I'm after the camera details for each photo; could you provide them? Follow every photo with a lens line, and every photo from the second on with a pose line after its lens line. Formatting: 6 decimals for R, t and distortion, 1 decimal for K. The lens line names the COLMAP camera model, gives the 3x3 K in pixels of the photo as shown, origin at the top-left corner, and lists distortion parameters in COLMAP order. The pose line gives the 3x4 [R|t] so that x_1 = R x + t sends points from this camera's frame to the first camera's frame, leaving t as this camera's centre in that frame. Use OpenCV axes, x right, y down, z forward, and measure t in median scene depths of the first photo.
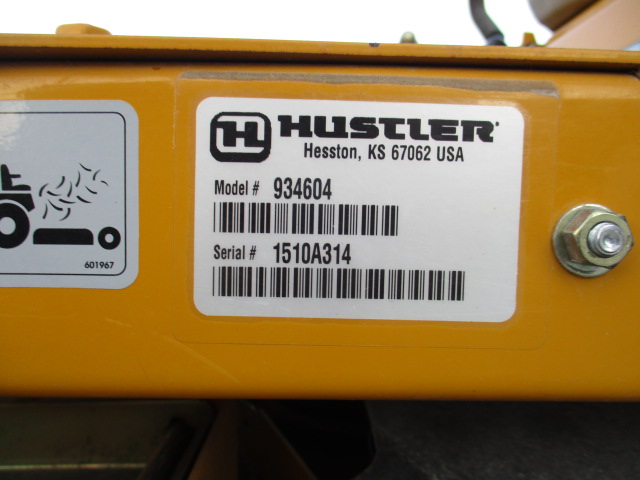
lens RADIAL K [[520.8, 0, 314.0], [0, 520.8, 238.1], [0, 0, 1]] dist [-0.063068, 0.002596]
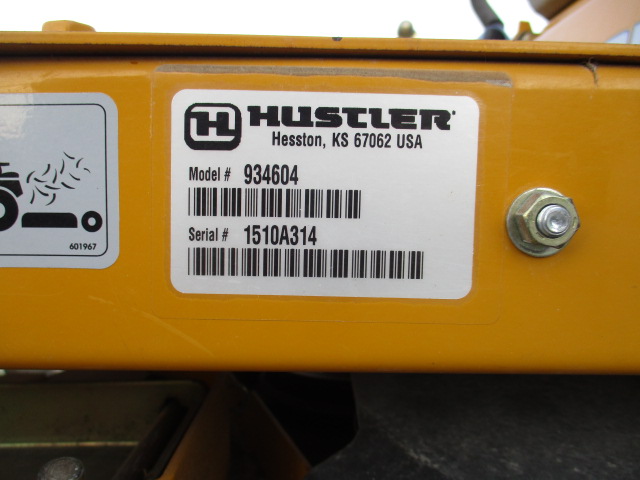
lens RADIAL K [[520.8, 0, 326.4], [0, 520.8, 241.1], [0, 0, 1]] dist [-0.063068, 0.002596]
pose [[0.999994, -0.003004, -0.001544, 0.093073], [0.003031, 0.999841, 0.017566, 0.023460], [0.001491, -0.017571, 0.999845, -0.071095]]
